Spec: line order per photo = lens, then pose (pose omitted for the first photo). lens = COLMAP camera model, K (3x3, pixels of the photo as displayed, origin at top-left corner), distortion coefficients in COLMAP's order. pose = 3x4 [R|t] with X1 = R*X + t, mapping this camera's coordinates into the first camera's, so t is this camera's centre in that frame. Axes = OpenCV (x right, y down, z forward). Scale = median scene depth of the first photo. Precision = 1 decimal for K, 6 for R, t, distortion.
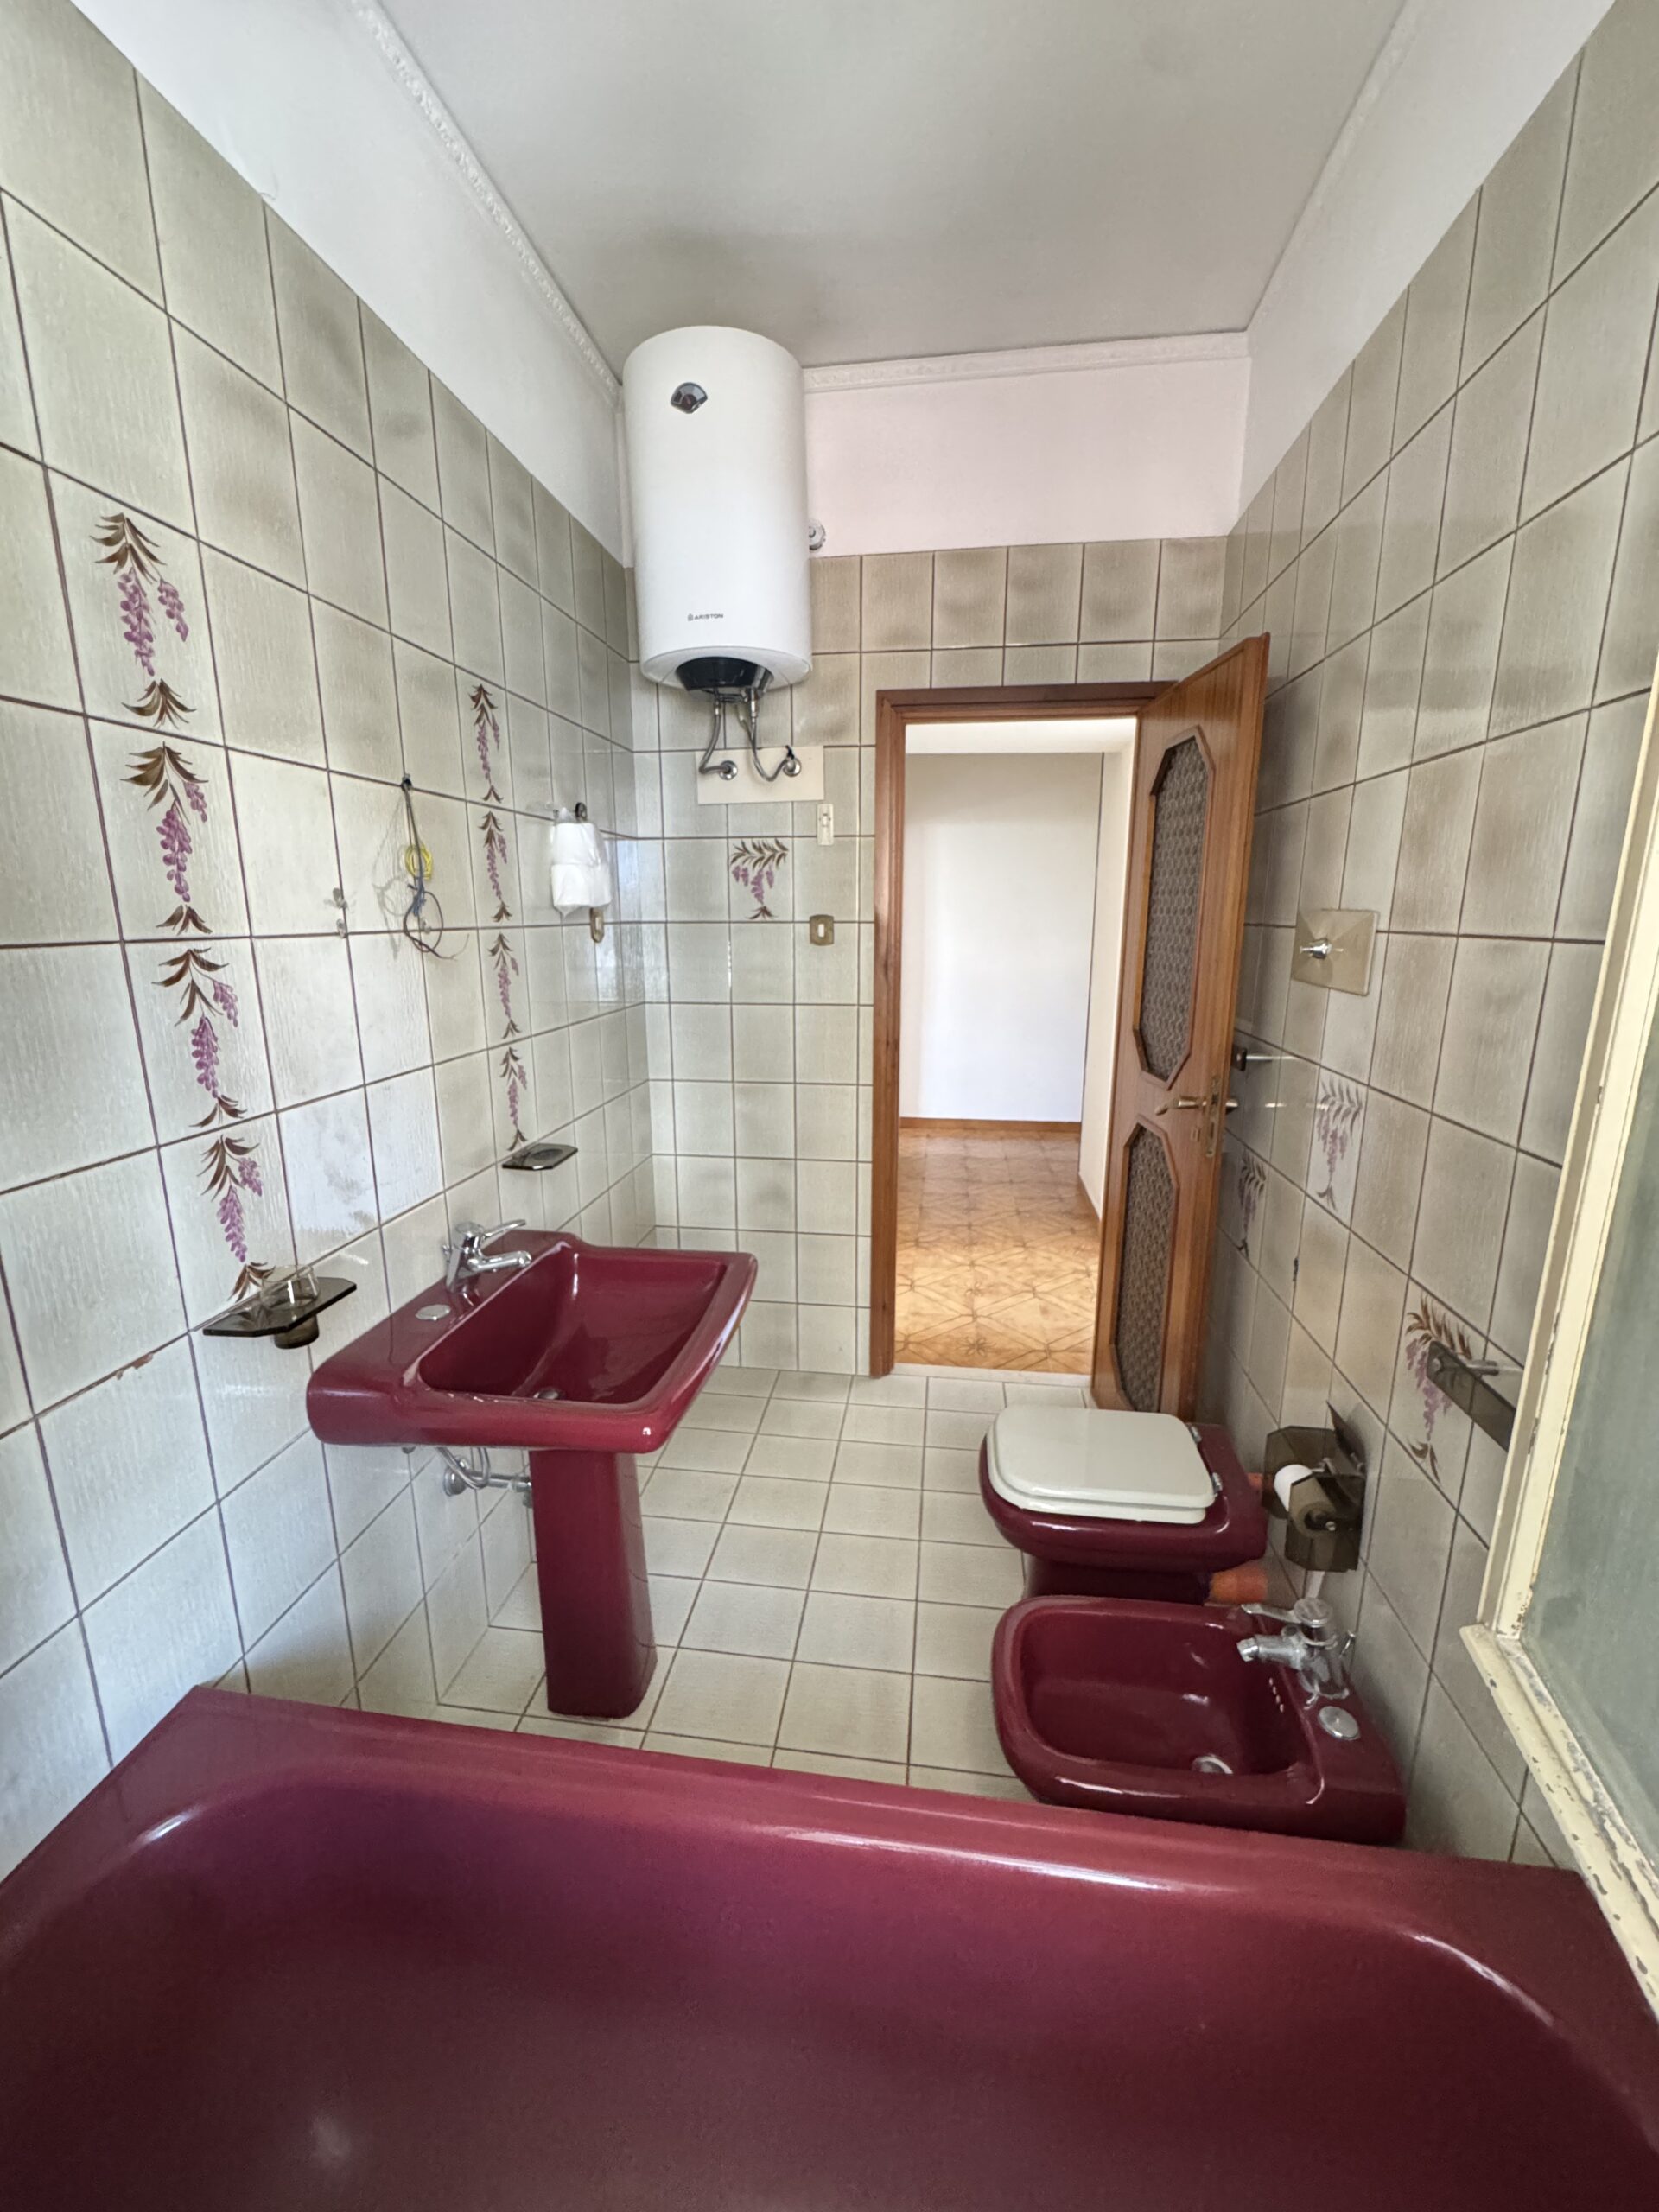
lens RADIAL K [[885.7, 0, 843.4], [0, 885.7, 1096.3], [0, 0, 1]] dist [-0.007125, 0.001053]
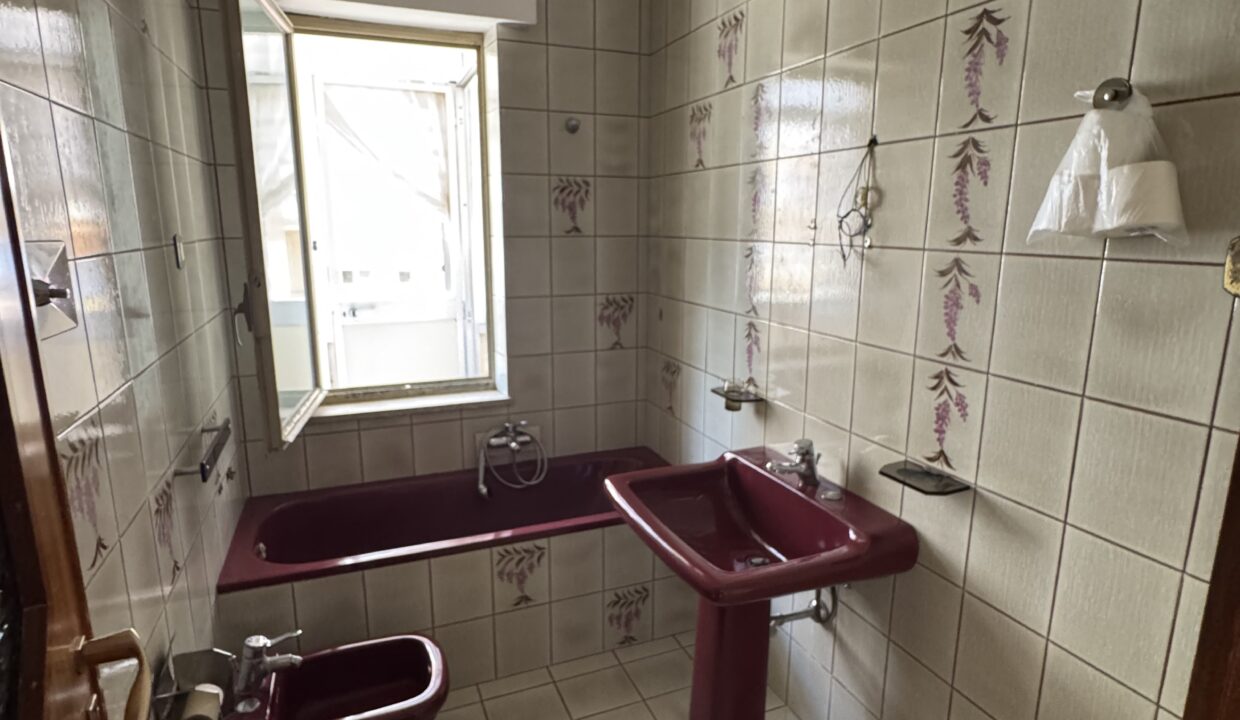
lens RADIAL K [[665.2, 0, 627.0], [0, 665.2, 365.8], [0, 0, 1]] dist [-0.003831, 0.000670]
pose [[-0.867962, 0.090624, -0.488291, 0.335734], [-0.116301, 0.918780, 0.377250, -0.322331], [0.482820, 0.384228, -0.786927, 1.508403]]
